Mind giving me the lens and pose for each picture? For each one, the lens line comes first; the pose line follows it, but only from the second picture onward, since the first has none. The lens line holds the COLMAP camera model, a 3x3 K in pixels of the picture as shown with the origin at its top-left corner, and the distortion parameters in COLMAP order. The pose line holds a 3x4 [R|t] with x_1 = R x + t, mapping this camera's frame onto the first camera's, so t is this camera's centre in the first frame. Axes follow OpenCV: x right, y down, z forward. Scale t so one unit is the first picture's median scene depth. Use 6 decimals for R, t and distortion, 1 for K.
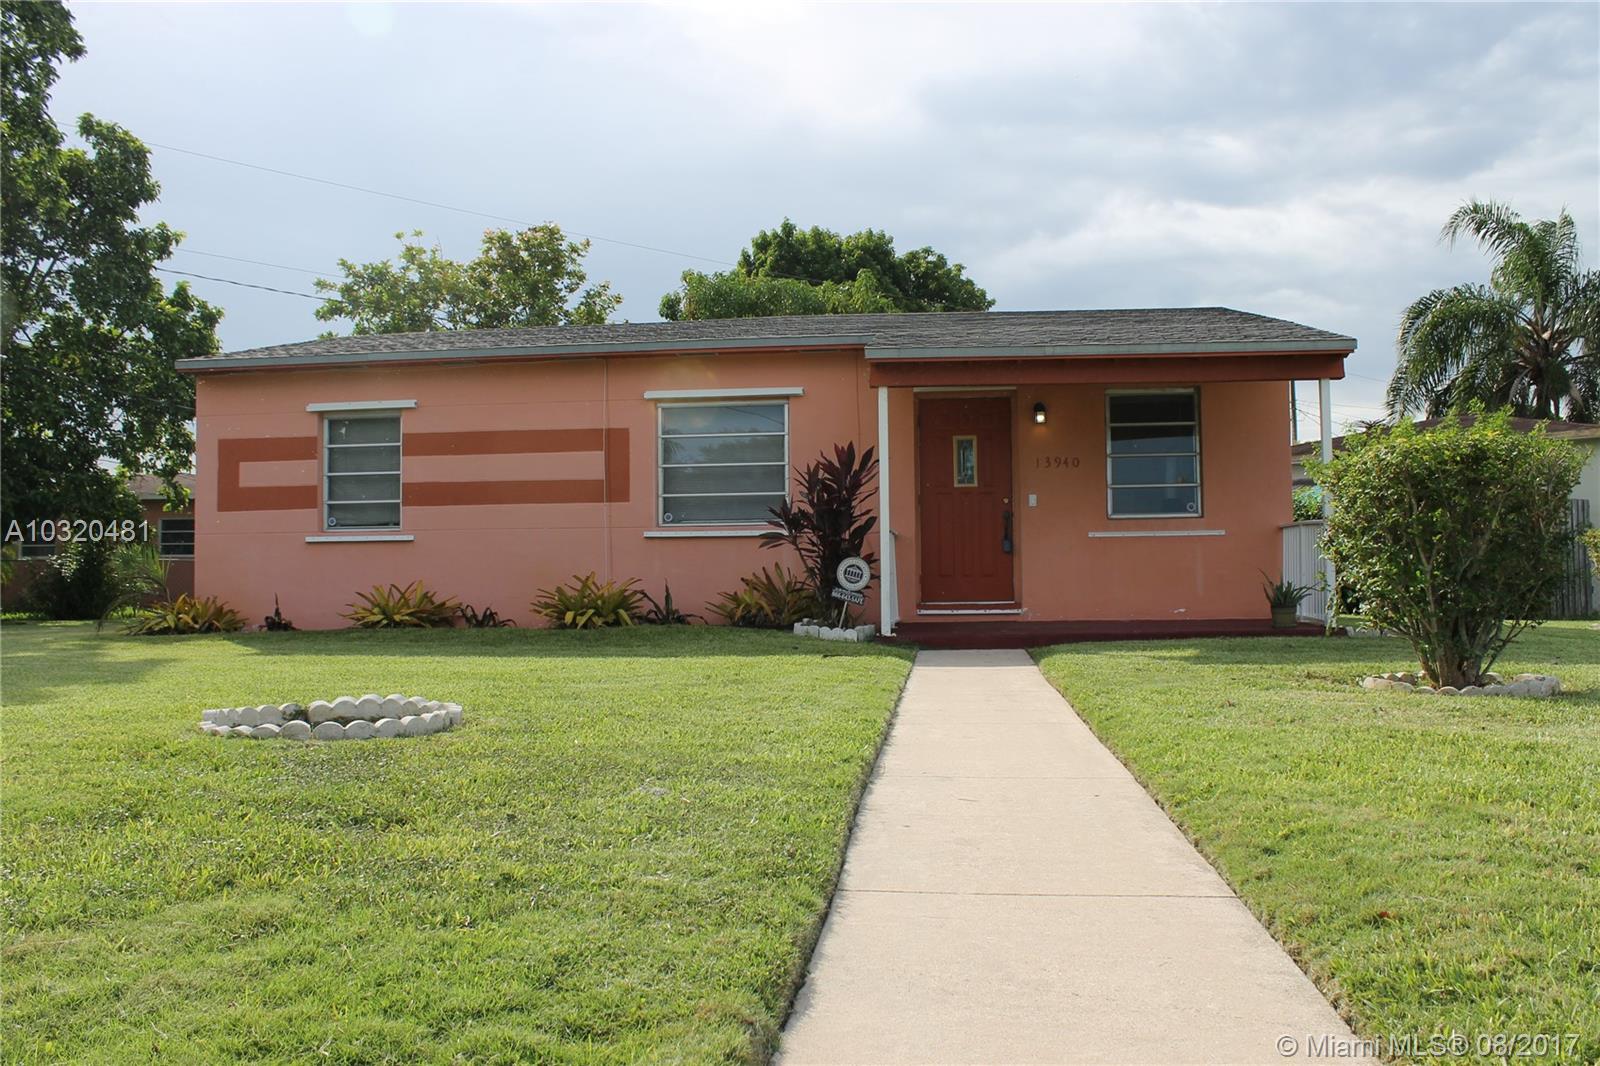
lens RADIAL K [[1328.8, 0, 805.0], [0, 1328.8, 537.9], [0, 0, 1]] dist [-0.086498, -0.002305]
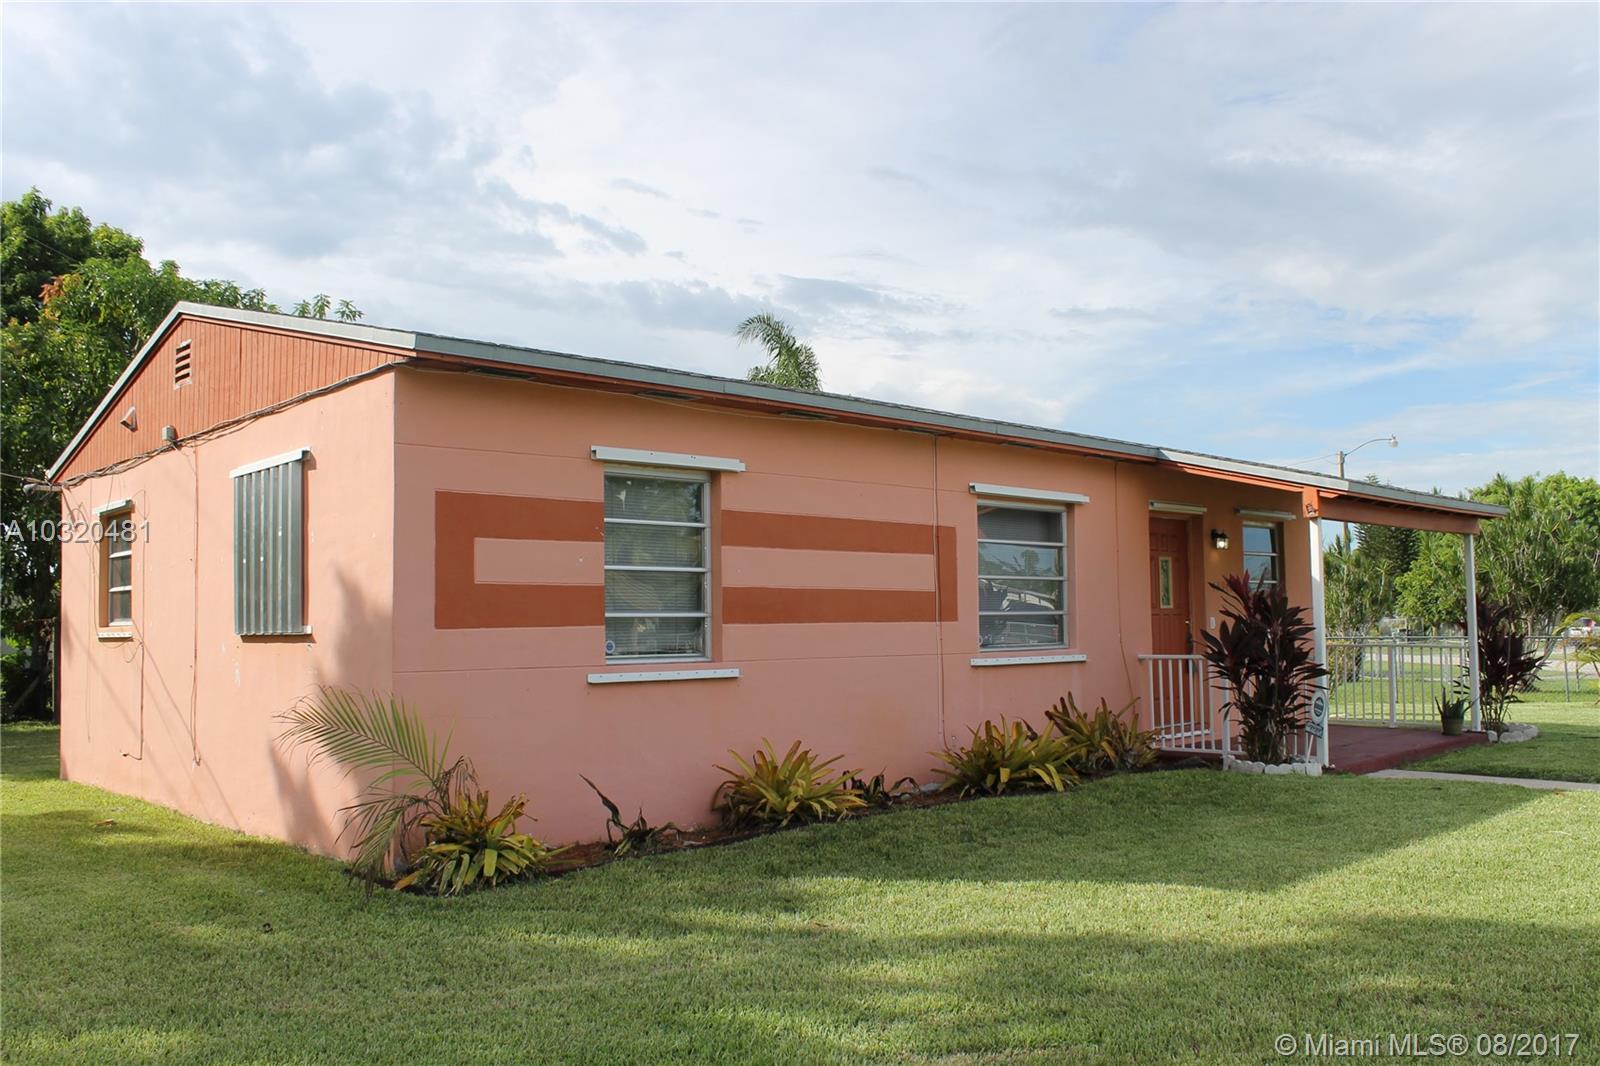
lens RADIAL K [[1328.8, 0, 800.7], [0, 1328.8, 532.6], [0, 0, 1]] dist [-0.086498, -0.002305]
pose [[0.623323, 0.056690, 0.779907, -0.789026], [-0.014458, 0.998034, -0.060991, -0.029187], [-0.781831, 0.026741, 0.622917, 0.566210]]
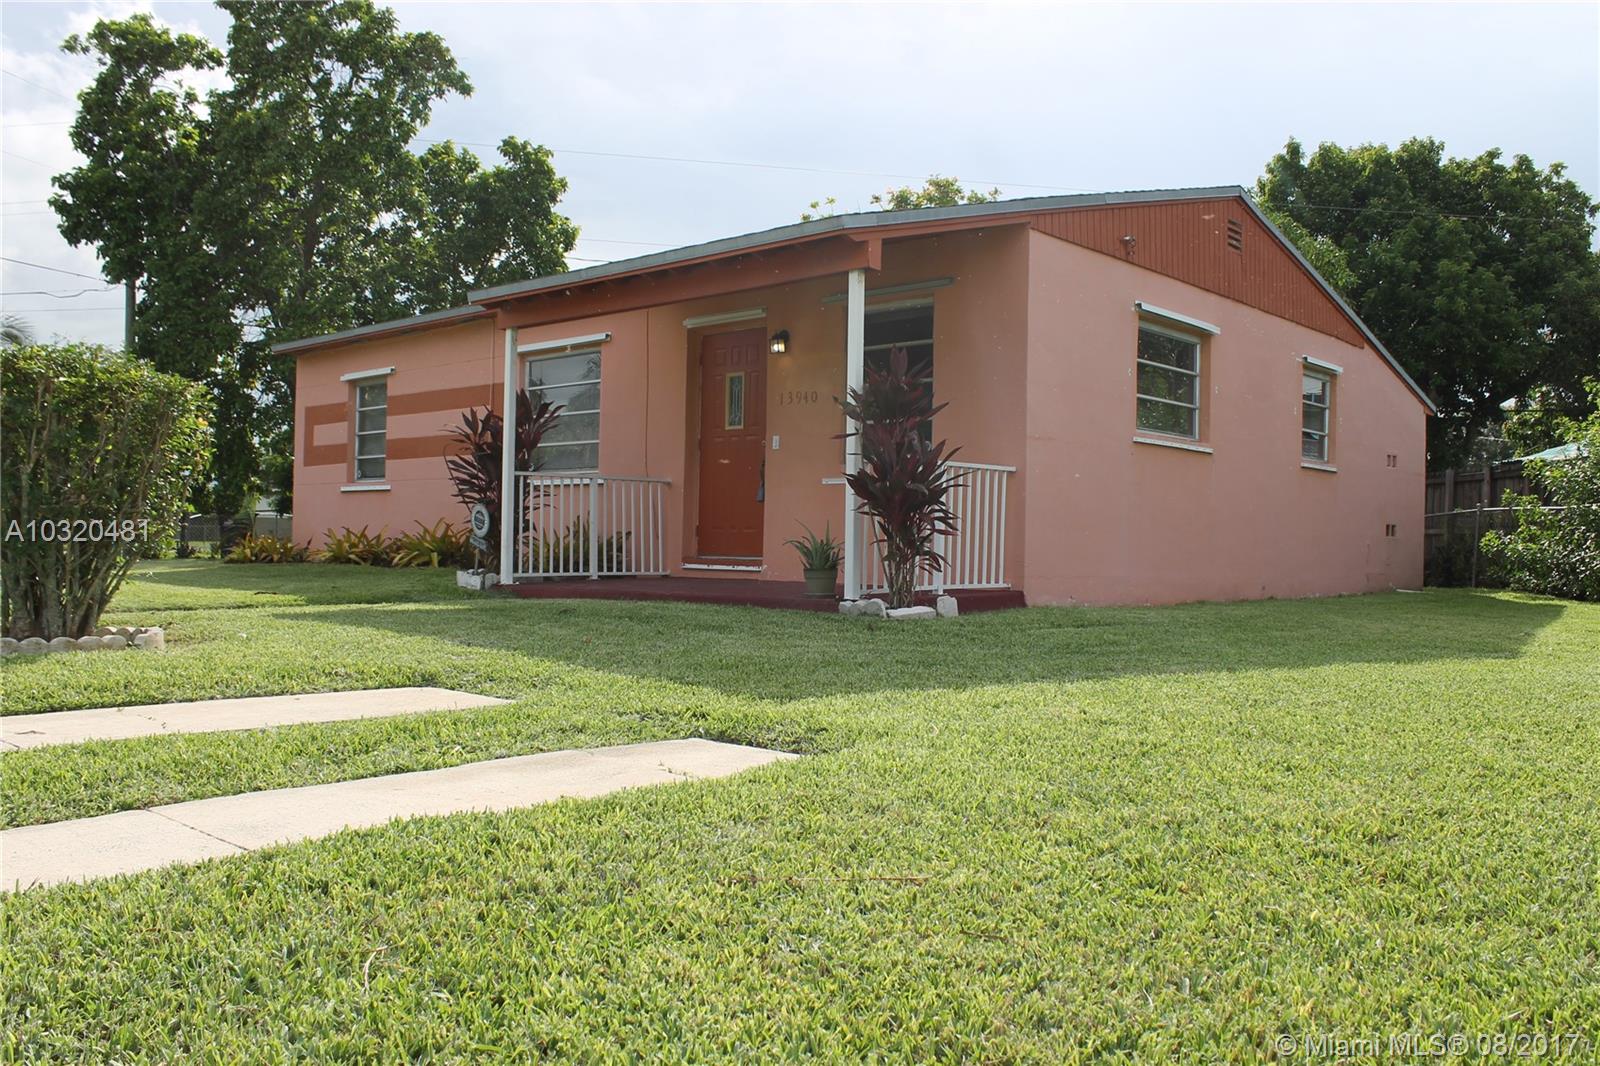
lens RADIAL K [[1328.8, 0, 802.0], [0, 1328.8, 532.7], [0, 0, 1]] dist [-0.086498, -0.002305]
pose [[0.818335, 0.018384, -0.574448, 0.648226], [-0.004260, 0.999655, 0.025923, 0.007711], [0.574726, -0.018767, 0.818130, 0.272585]]
